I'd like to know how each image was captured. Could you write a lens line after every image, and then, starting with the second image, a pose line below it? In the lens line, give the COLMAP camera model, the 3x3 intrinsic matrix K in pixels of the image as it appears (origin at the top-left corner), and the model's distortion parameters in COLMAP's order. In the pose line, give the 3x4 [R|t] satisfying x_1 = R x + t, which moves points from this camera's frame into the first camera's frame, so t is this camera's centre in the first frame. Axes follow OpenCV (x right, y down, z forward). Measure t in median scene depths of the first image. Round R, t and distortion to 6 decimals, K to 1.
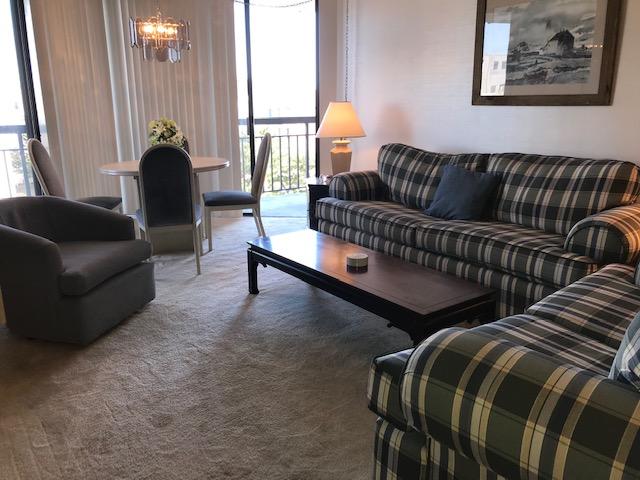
lens RADIAL K [[514.0, 0, 320.0], [0, 514.0, 240.0], [0, 0, 1]] dist [0.003613, 0.008736]
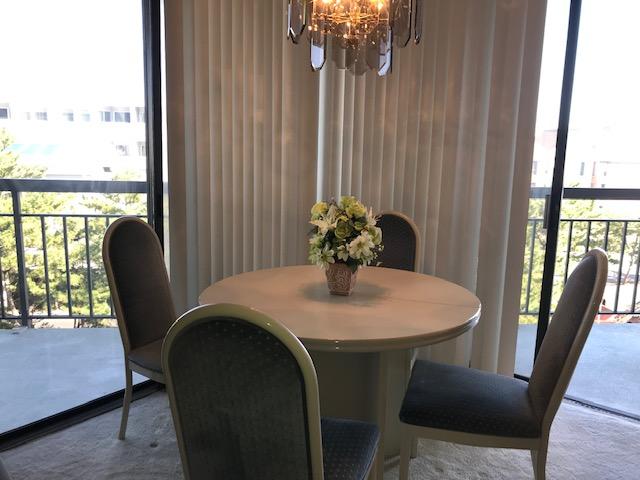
lens RADIAL K [[515.5, 0, 320.0], [0, 515.5, 240.0], [0, 0, 1]] dist [0.157057, 0.003202]
pose [[0.853817, 0.118369, -0.506938, -0.066291], [-0.161356, 0.986022, -0.041532, -0.138680], [0.494936, 0.117258, 0.860982, 0.468660]]
